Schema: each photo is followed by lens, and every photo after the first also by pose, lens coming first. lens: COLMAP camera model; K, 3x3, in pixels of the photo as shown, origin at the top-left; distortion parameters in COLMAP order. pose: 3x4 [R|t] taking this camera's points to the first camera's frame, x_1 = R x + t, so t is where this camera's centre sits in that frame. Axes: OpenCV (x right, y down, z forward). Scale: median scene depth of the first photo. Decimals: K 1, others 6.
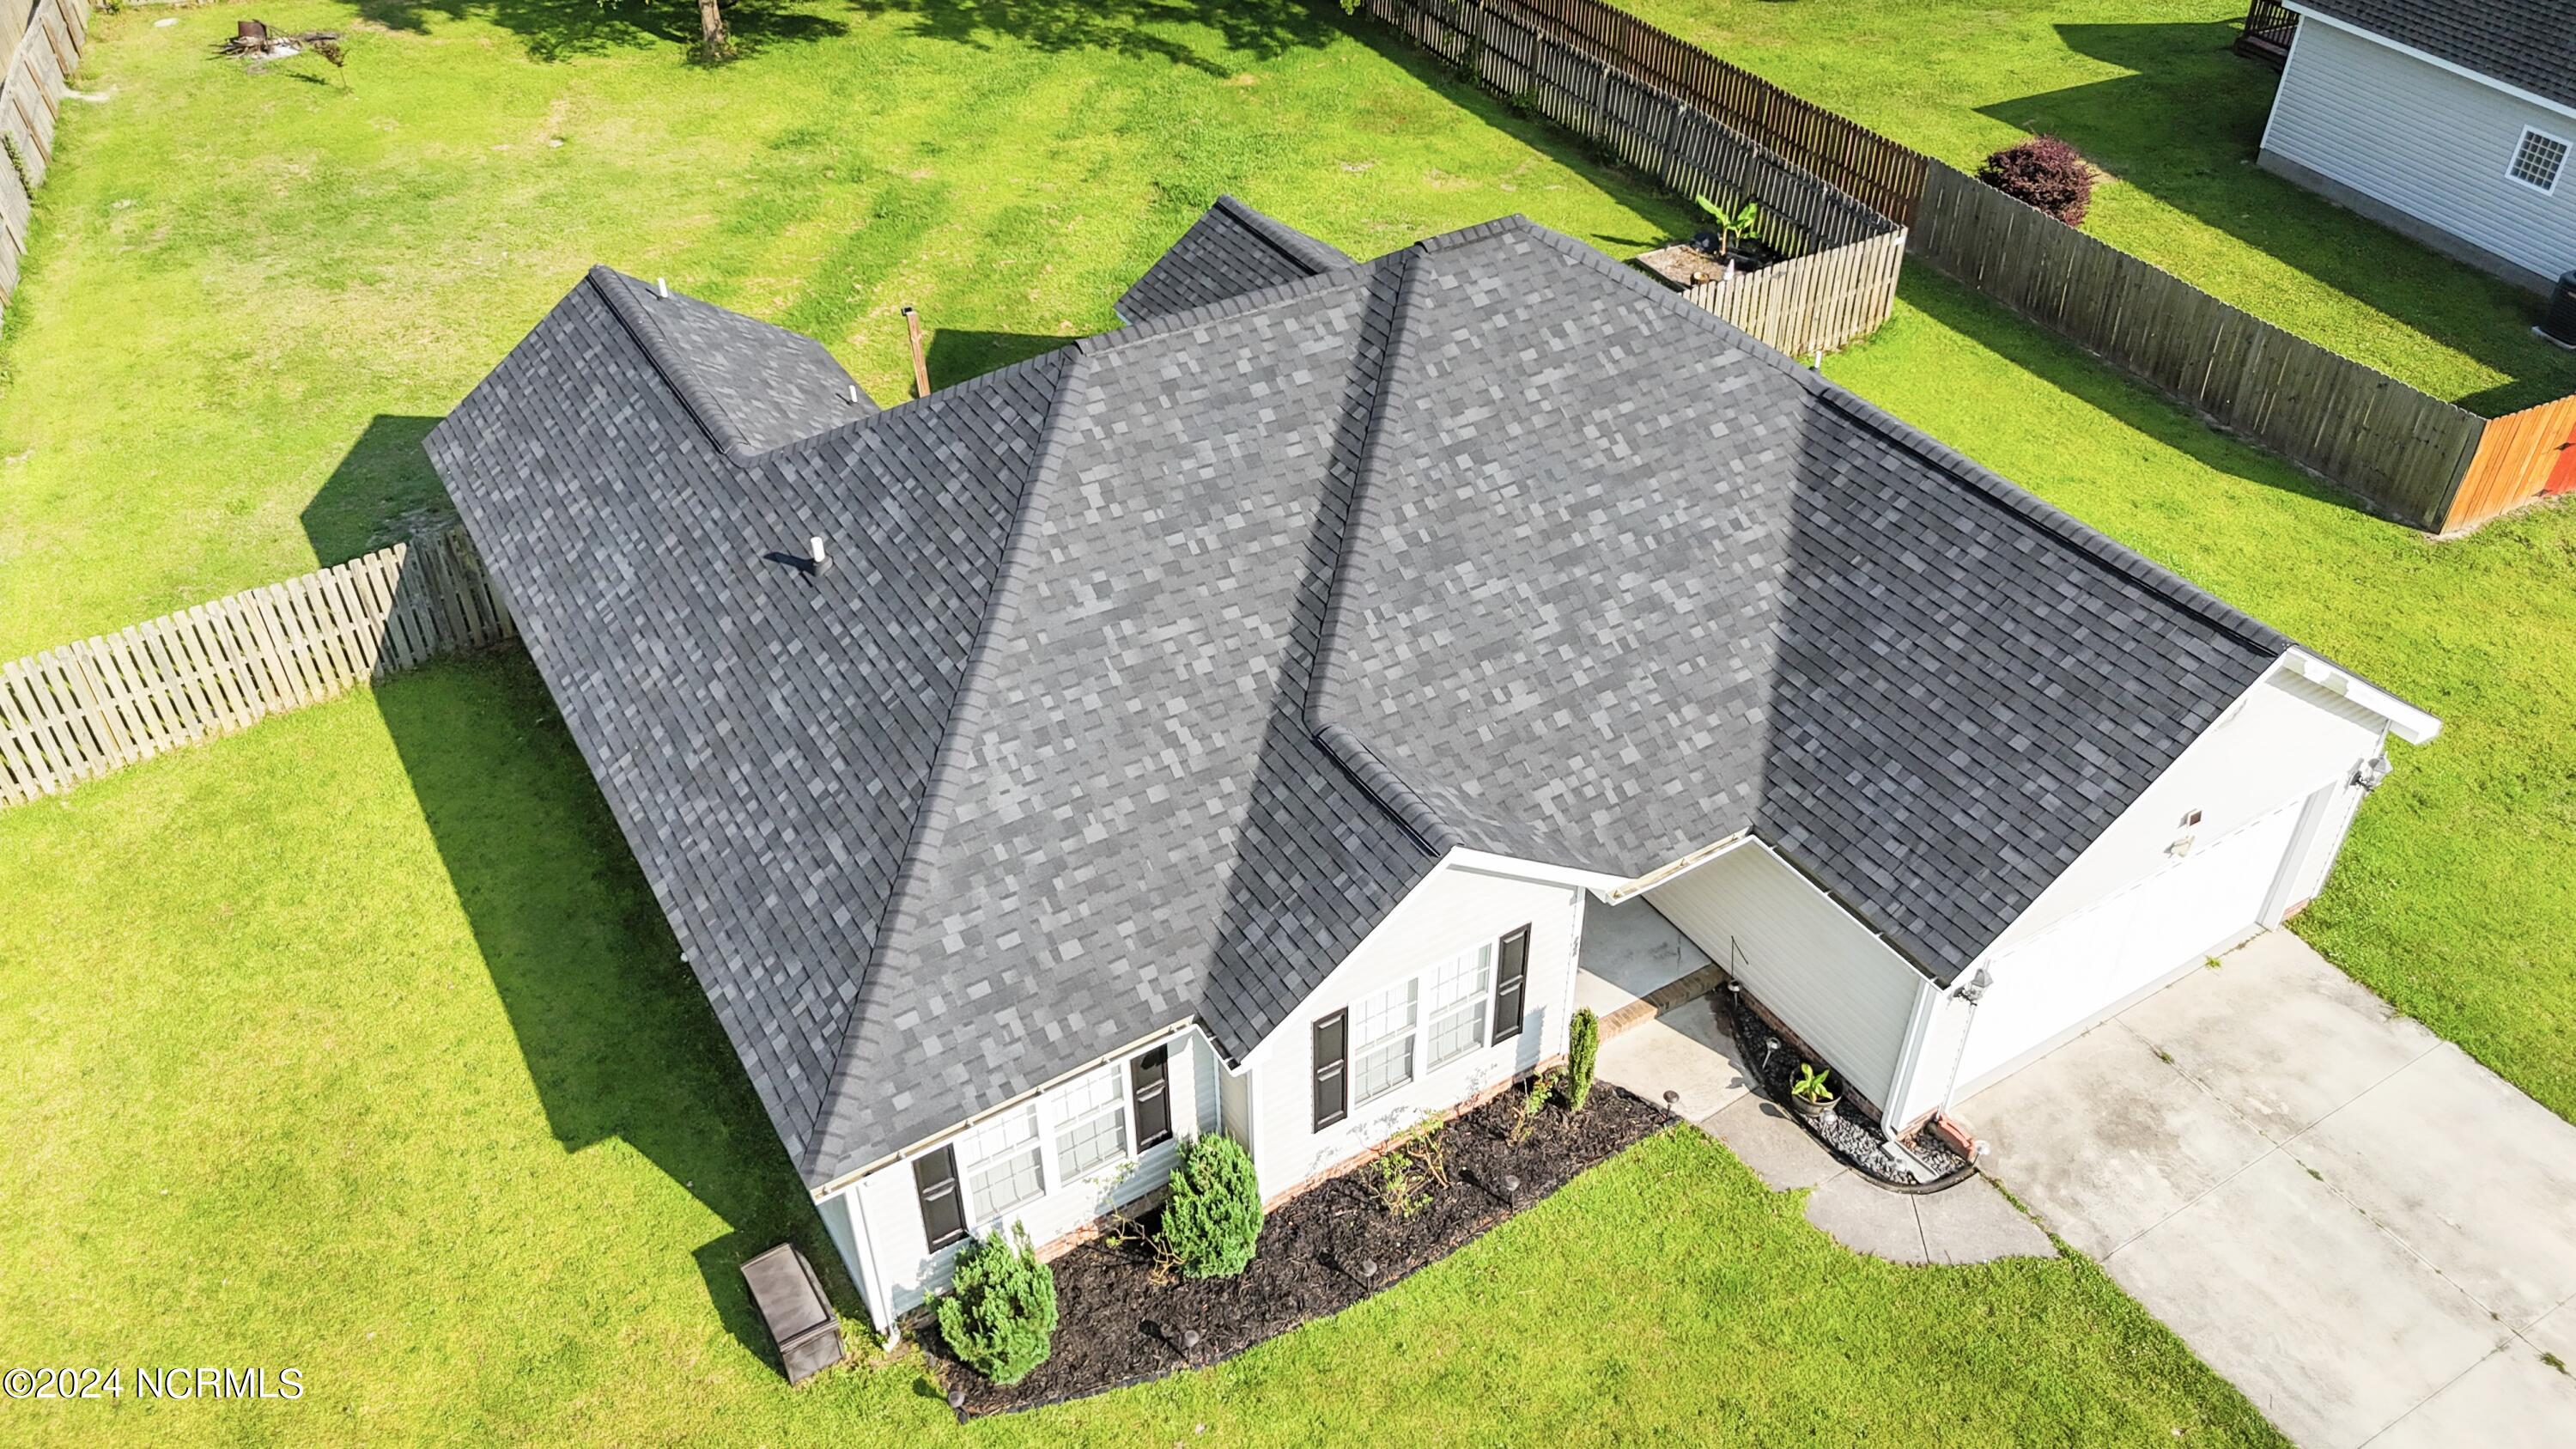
lens RADIAL K [[1903.9, 0, 1298.6], [0, 1903.9, 728.2], [0, 0, 1]] dist [0.058789, -0.048679]
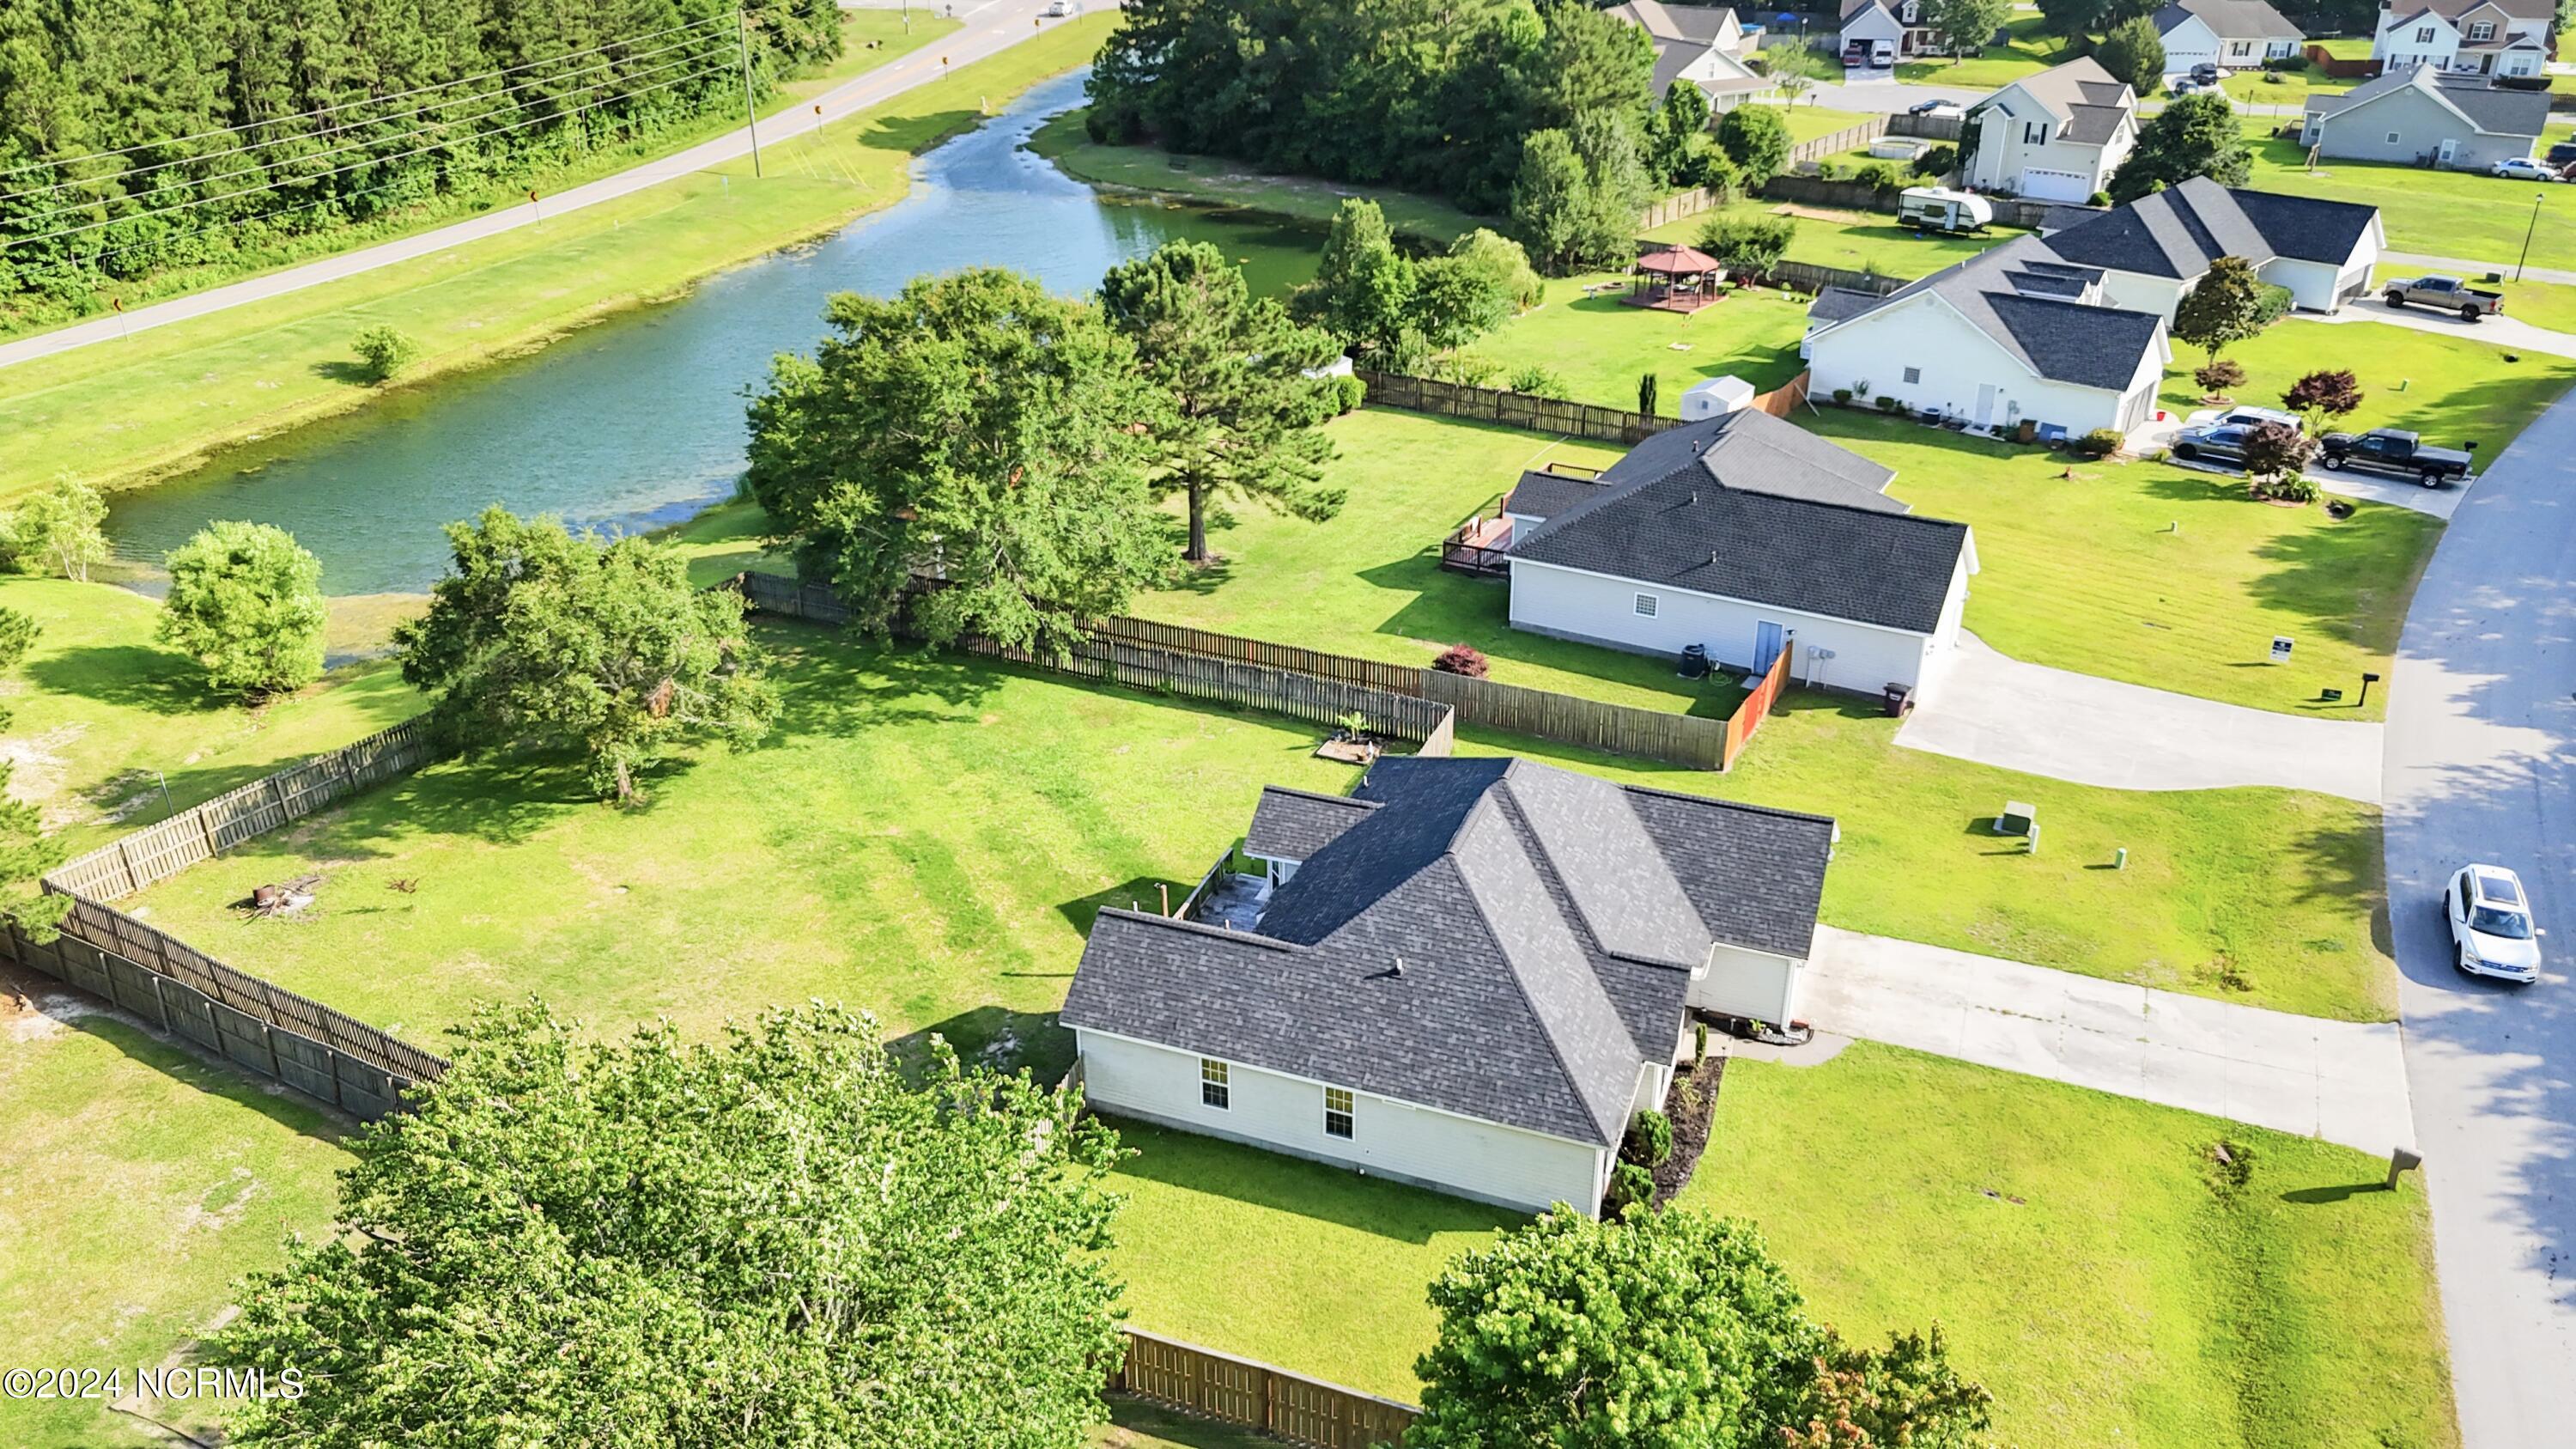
lens RADIAL K [[1903.9, 0, 1265.6], [0, 1903.9, 710.0], [0, 0, 1]] dist [0.058789, -0.048679]
pose [[0.799595, -0.269554, 0.536645, -1.591415], [0.378299, 0.920102, -0.101498, -0.207180], [-0.466409, 0.284170, 0.837682, -1.053353]]
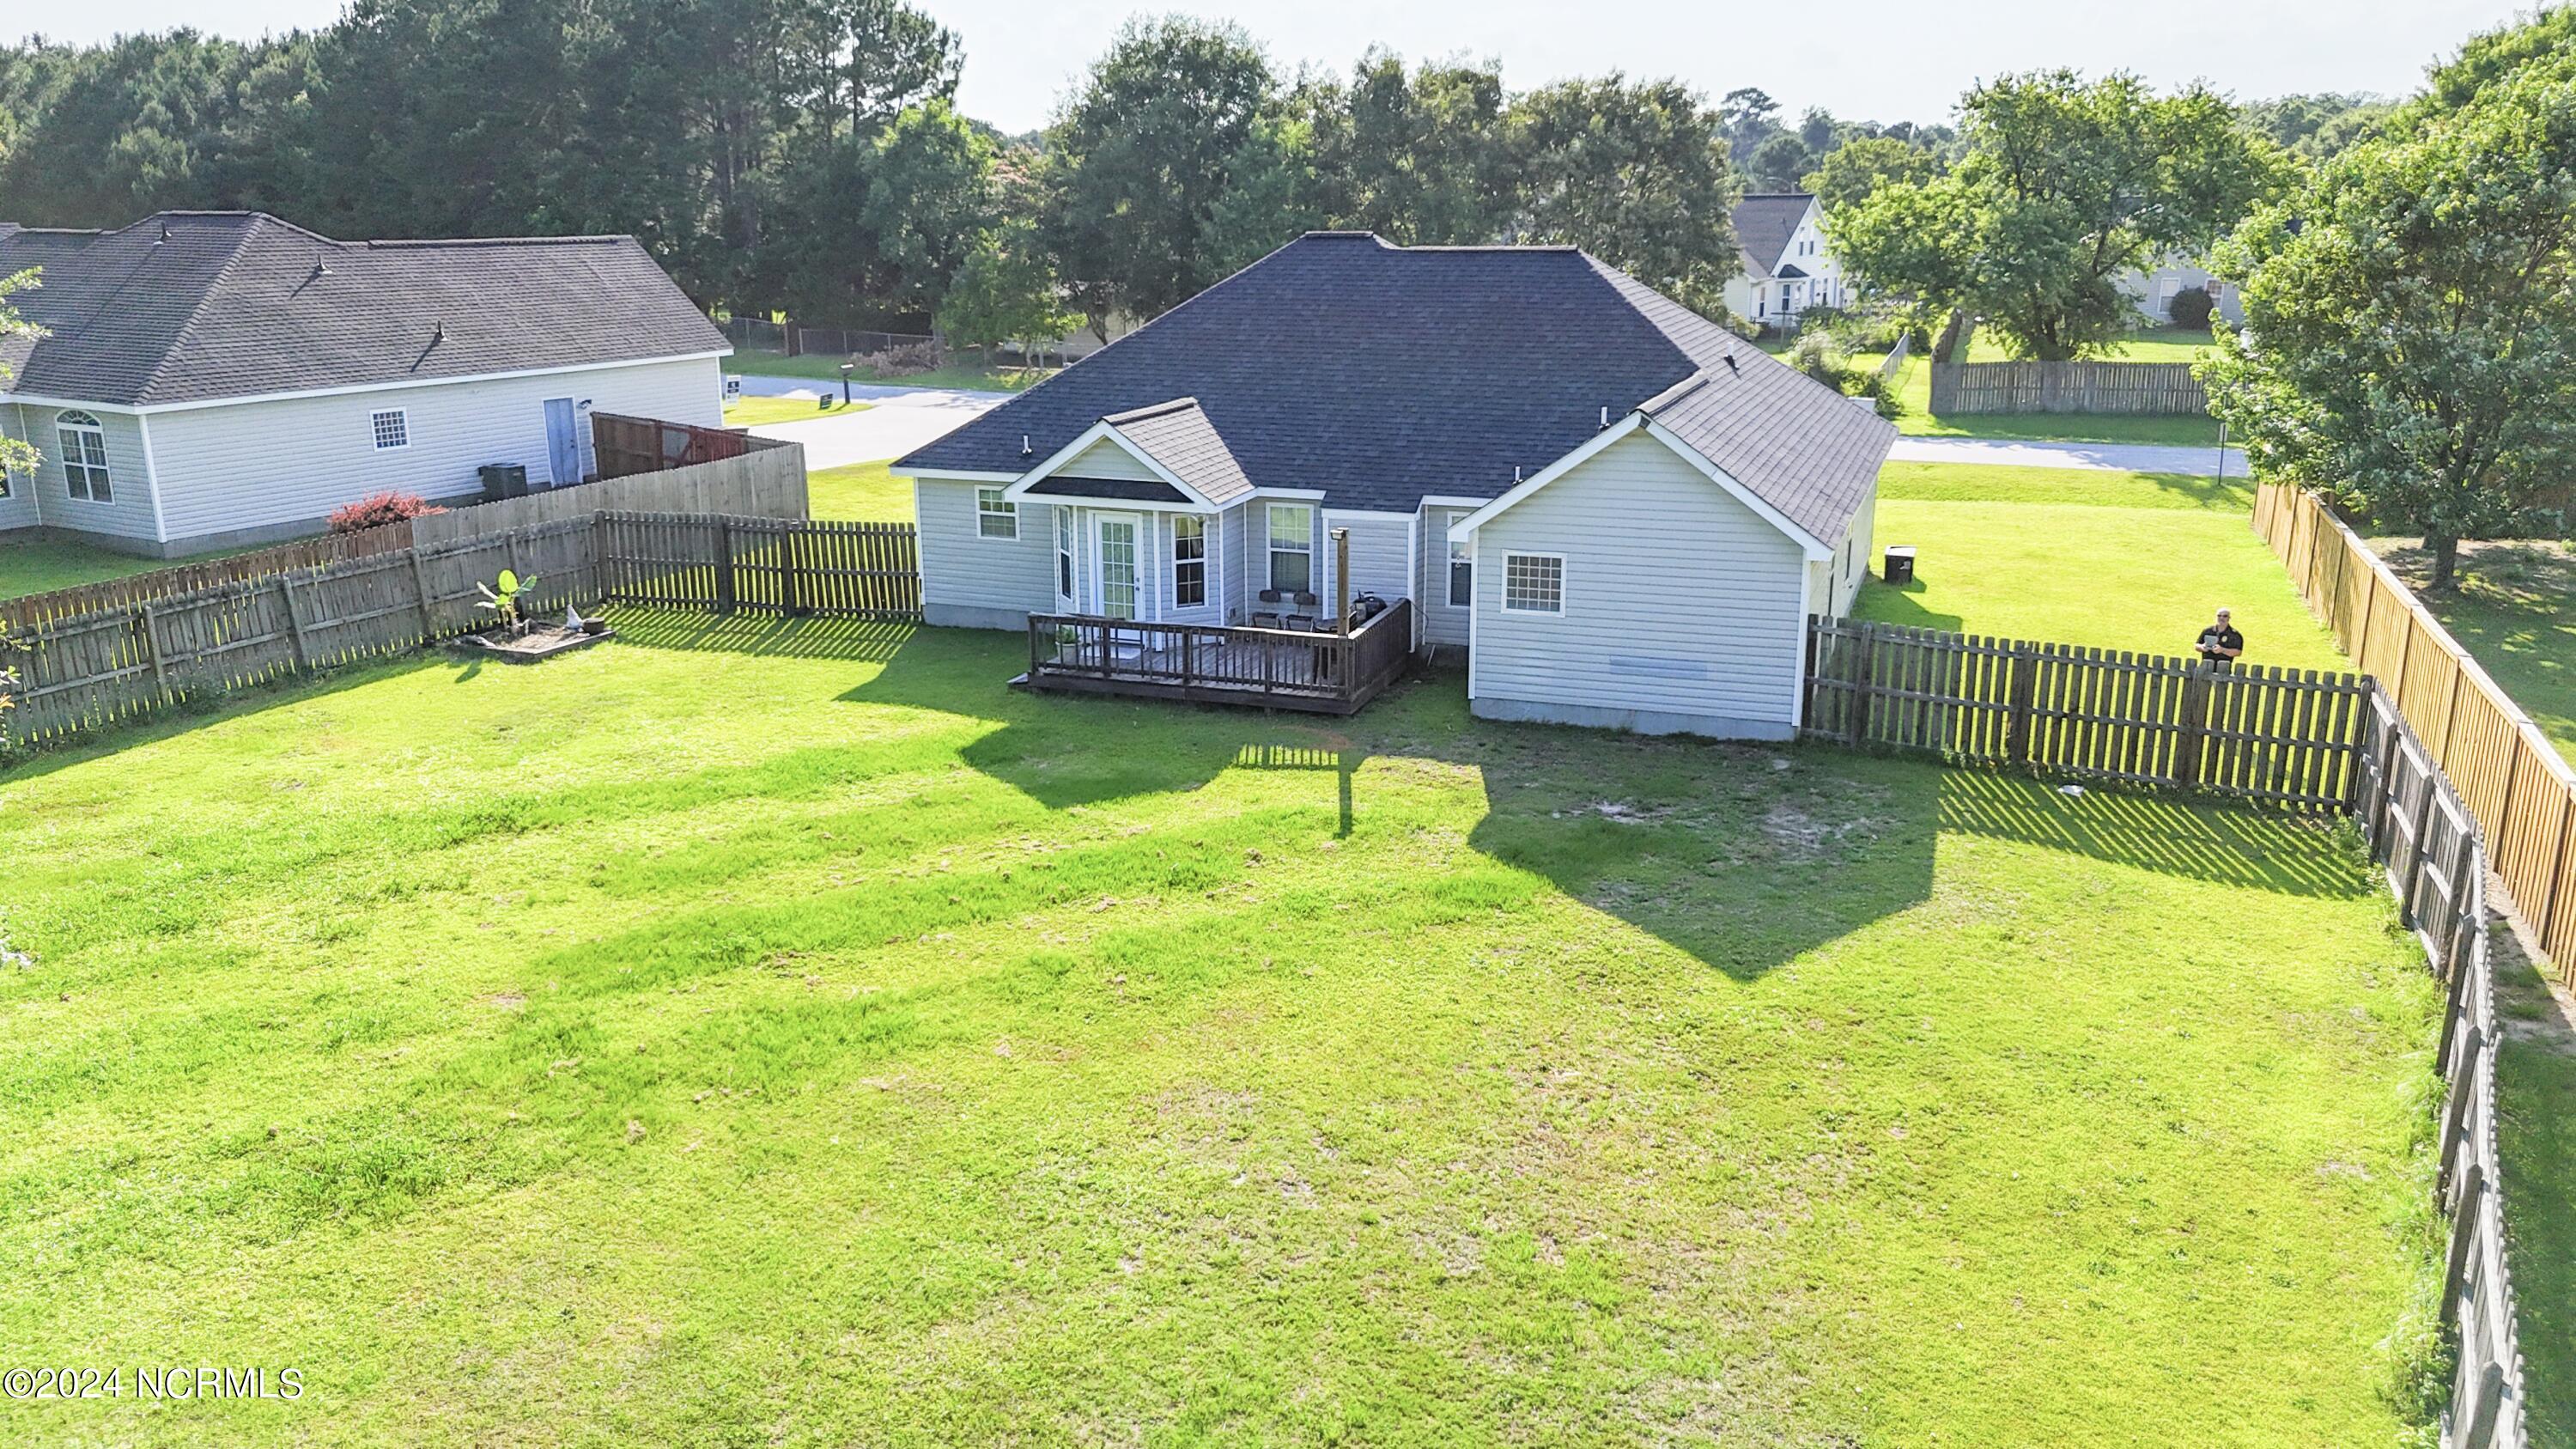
lens RADIAL K [[1903.9, 0, 1280.3], [0, 1903.9, 729.6], [0, 0, 1]] dist [0.058789, -0.048679]
pose [[-0.611313, -0.202921, 0.764931, -1.365318], [0.499955, 0.650237, 0.572045, -1.036862], [-0.613467, 0.732130, -0.296047, 1.970604]]
